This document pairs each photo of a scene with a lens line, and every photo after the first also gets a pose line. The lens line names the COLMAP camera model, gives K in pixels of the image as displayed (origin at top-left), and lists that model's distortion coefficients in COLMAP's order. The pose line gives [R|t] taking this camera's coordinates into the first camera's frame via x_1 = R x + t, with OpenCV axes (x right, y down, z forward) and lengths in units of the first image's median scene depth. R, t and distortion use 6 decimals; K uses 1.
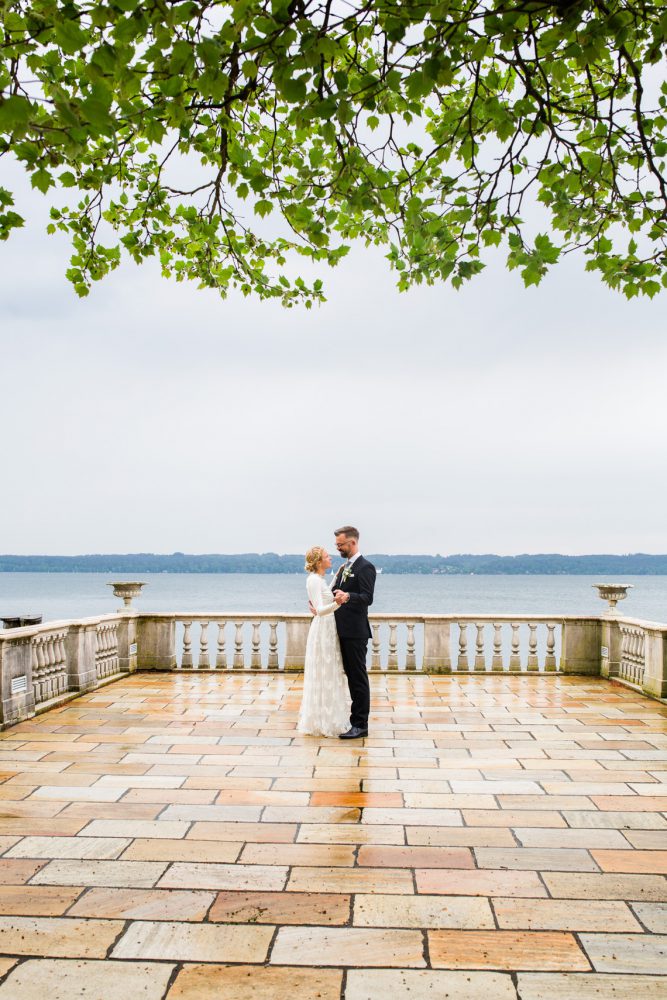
lens RADIAL K [[1214.7, 0, 333.5], [0, 1214.7, 500.0], [0, 0, 1]] dist [-0.060473, -0.021286]
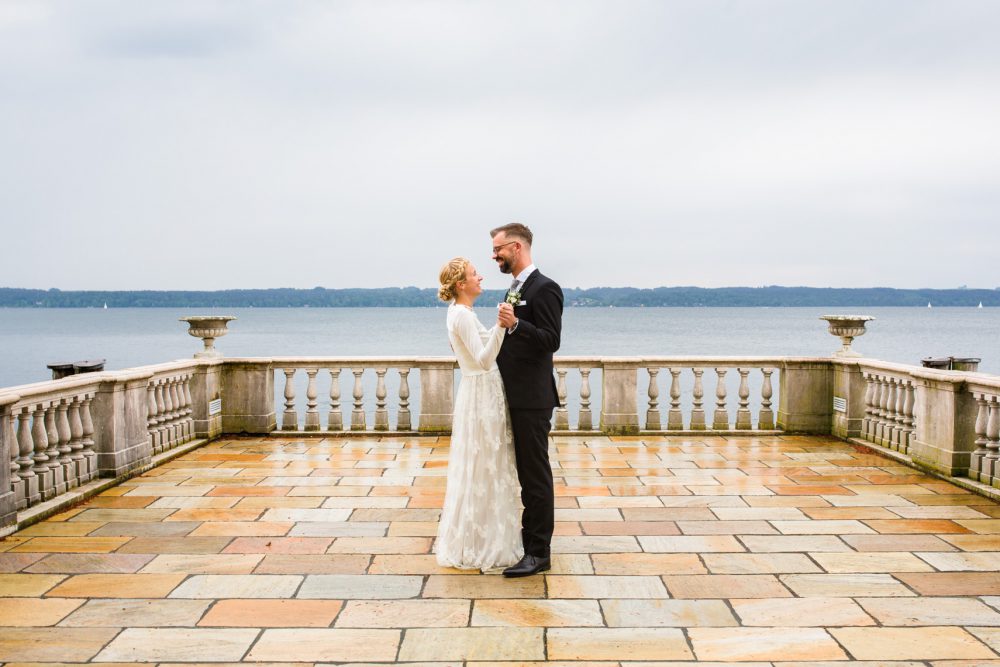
lens RADIAL K [[738.8, 0, 500.0], [0, 738.8, 333.5], [0, 0, 1]] dist [0.002538, 0.000587]
pose [[0.998883, -0.007462, 0.046648, -0.011192], [0.003127, 0.995723, 0.092335, 0.036807], [-0.047138, -0.092086, 0.994635, 0.545757]]
